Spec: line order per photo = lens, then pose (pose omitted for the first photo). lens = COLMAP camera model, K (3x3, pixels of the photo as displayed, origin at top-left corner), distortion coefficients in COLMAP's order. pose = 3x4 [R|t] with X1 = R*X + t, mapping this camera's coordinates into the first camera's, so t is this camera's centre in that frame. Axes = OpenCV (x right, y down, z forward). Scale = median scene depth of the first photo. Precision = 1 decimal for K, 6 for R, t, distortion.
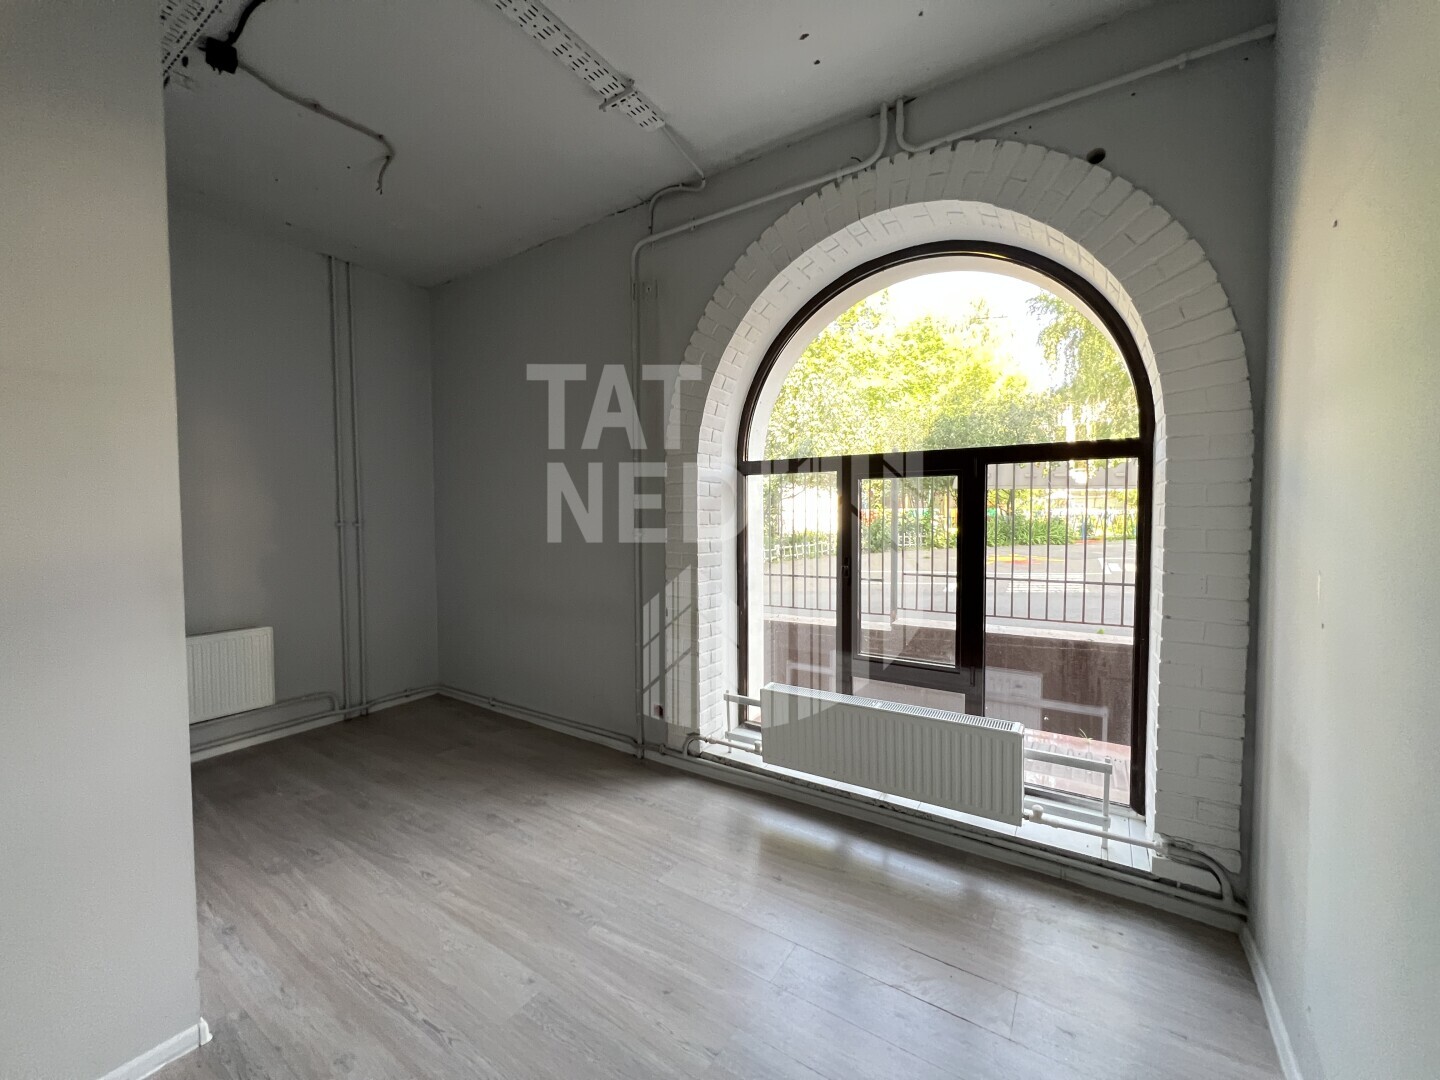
lens RADIAL K [[575.5, 0, 696.3], [0, 575.5, 555.1], [0, 0, 1]] dist [0.000533, -0.000874]
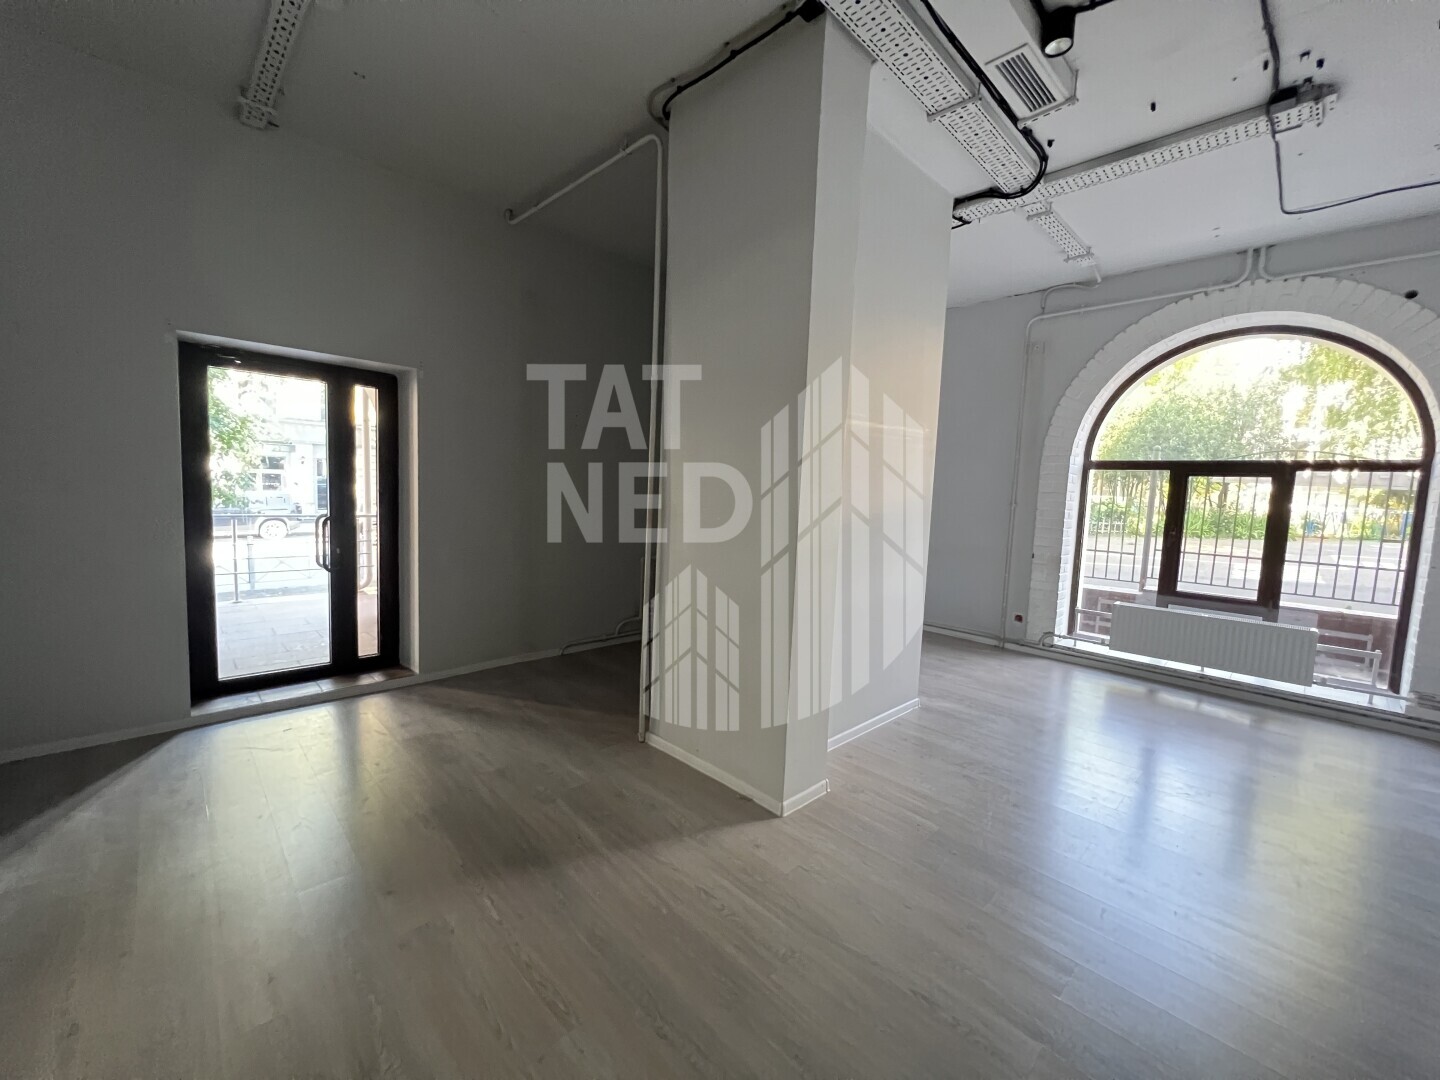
lens RADIAL K [[575.5, 0, 691.8], [0, 575.5, 551.3], [0, 0, 1]] dist [0.000533, -0.000874]
pose [[0.976043, 0.066700, -0.207103, -0.760506], [-0.058986, 0.997323, 0.043210, 0.088506], [0.209431, -0.029959, 0.977364, -0.876176]]
